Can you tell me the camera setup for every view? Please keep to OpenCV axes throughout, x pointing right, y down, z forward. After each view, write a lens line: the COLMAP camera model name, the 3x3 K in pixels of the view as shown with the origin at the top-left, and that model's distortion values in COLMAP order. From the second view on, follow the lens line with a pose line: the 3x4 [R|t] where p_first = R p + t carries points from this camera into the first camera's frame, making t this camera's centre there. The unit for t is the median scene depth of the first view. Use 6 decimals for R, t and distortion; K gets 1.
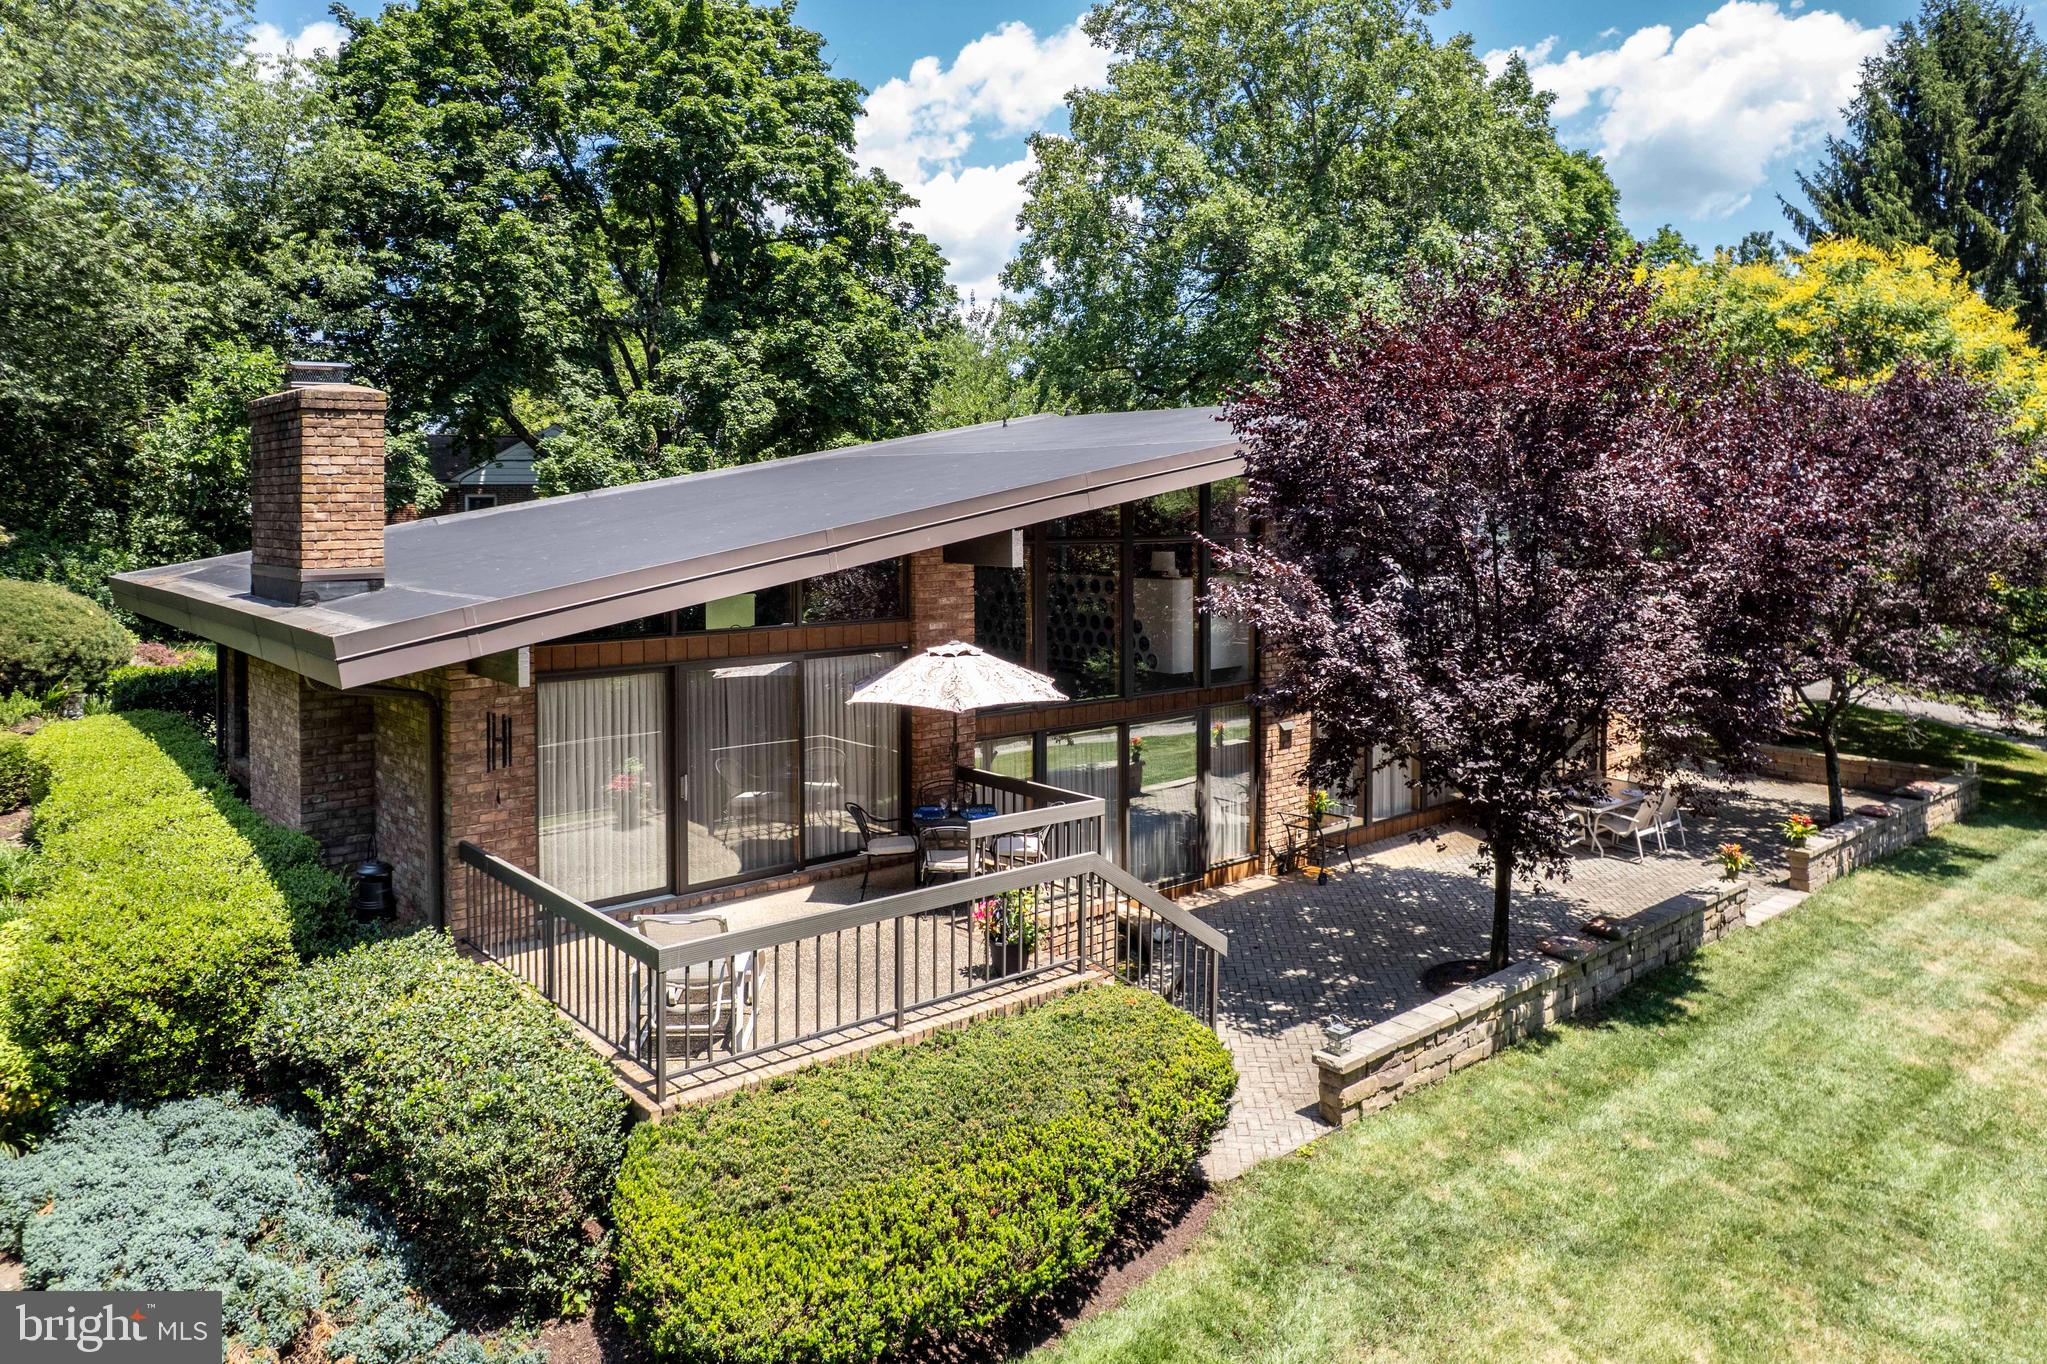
lens RADIAL K [[1313.2, 0, 1023.5], [0, 1313.2, 682.0], [0, 0, 1]] dist [-0.046334, 0.035956]
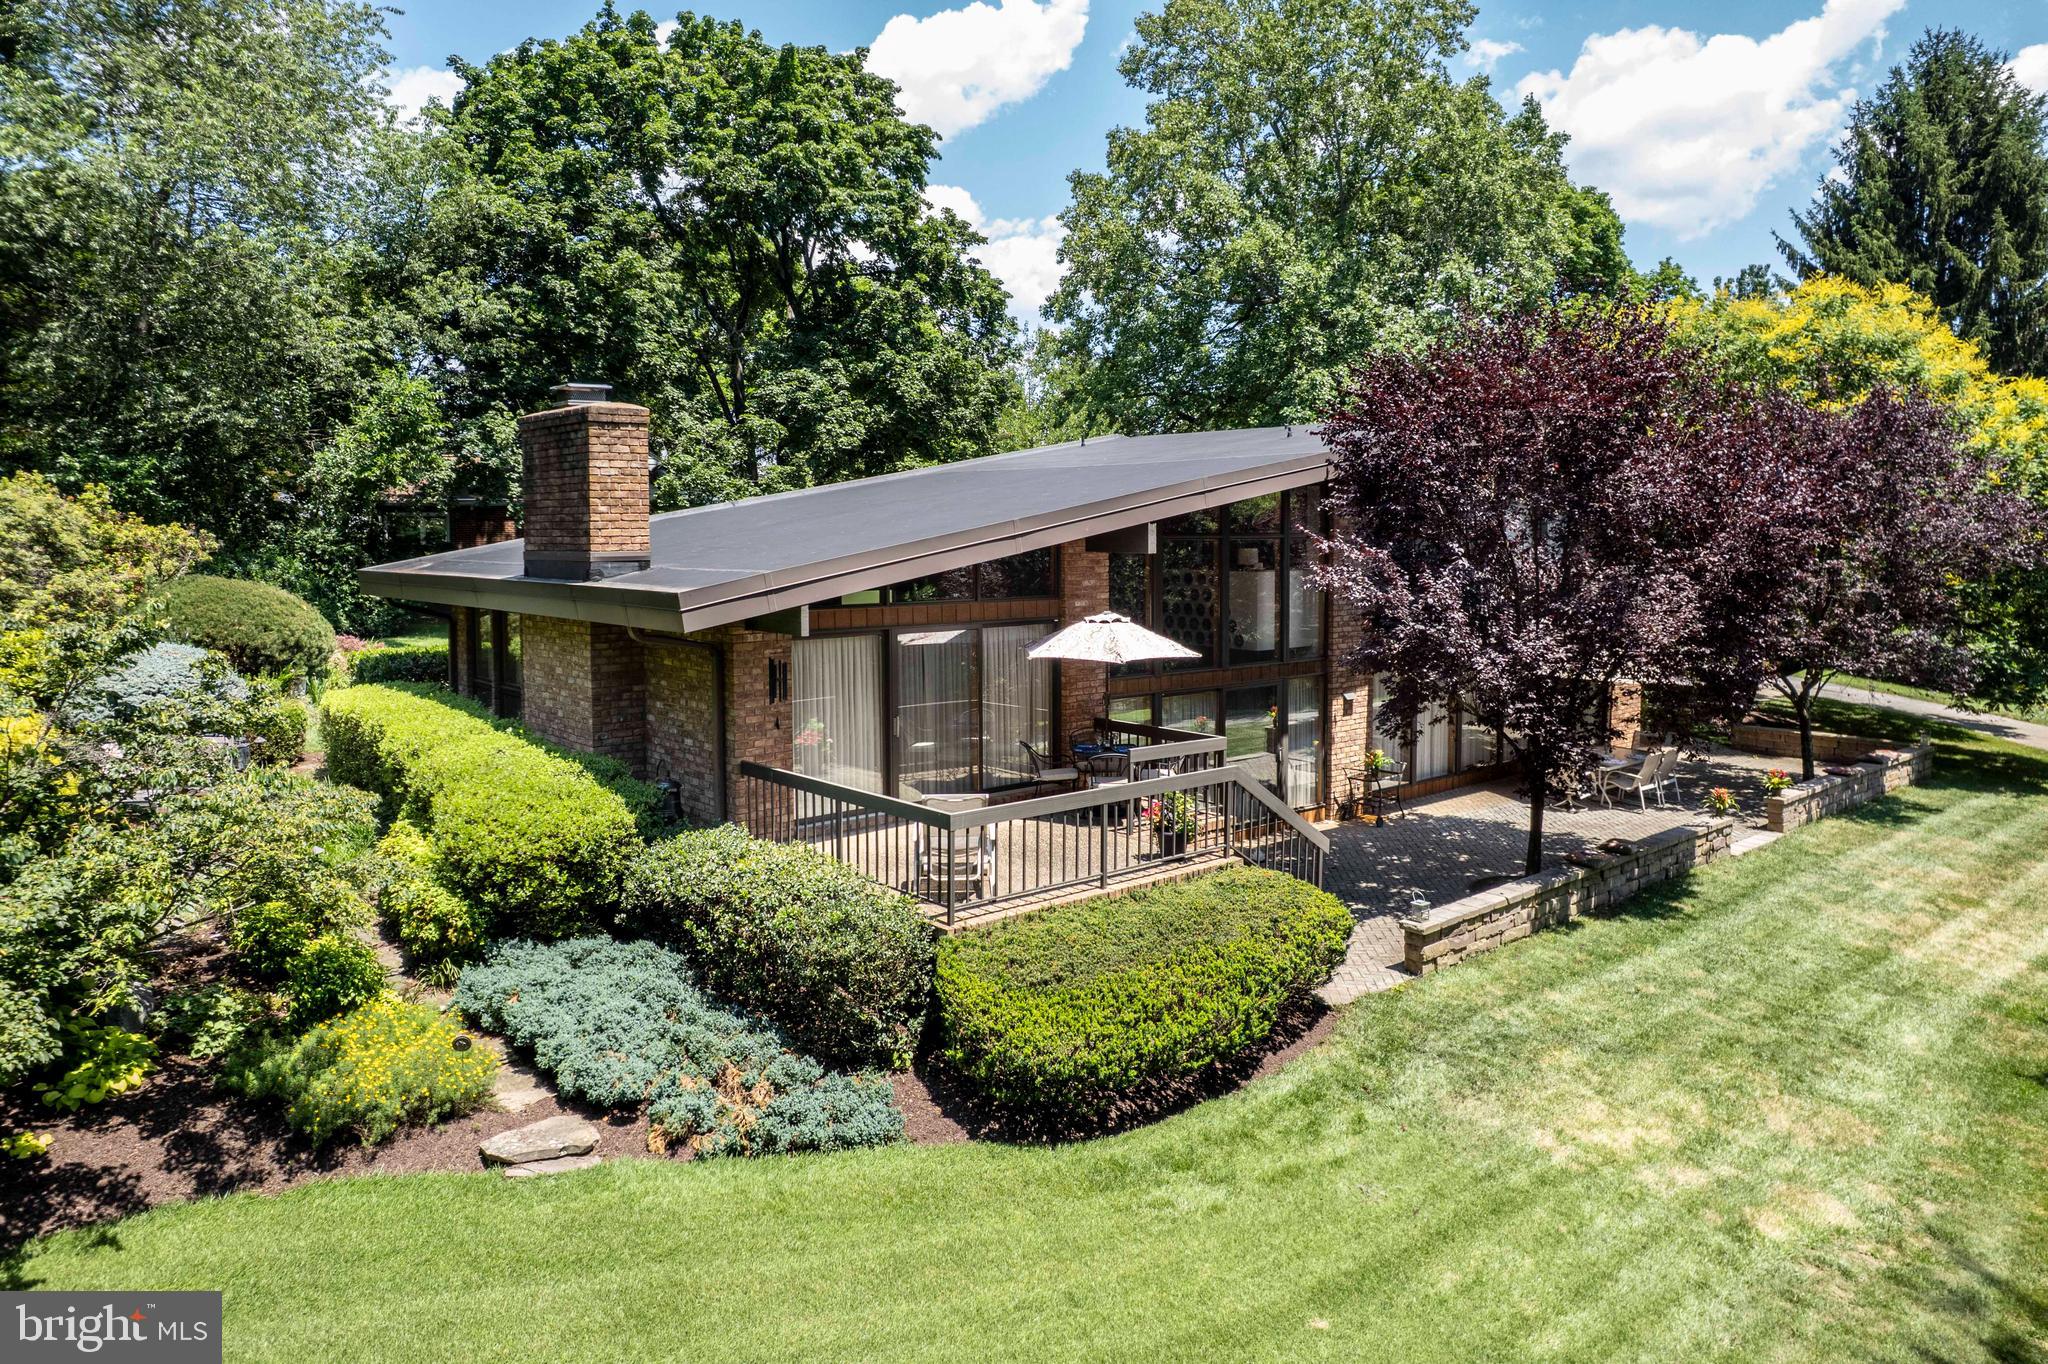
lens RADIAL K [[1294.4, 0, 1023.6], [0, 1294.4, 774.3], [0, 0, 1]] dist [-0.038674, 0.025917]
pose [[0.999988, -0.002456, 0.004340, -0.094177], [0.002239, 0.998780, 0.049337, 0.043305], [-0.004456, -0.049327, 0.998773, -0.163578]]
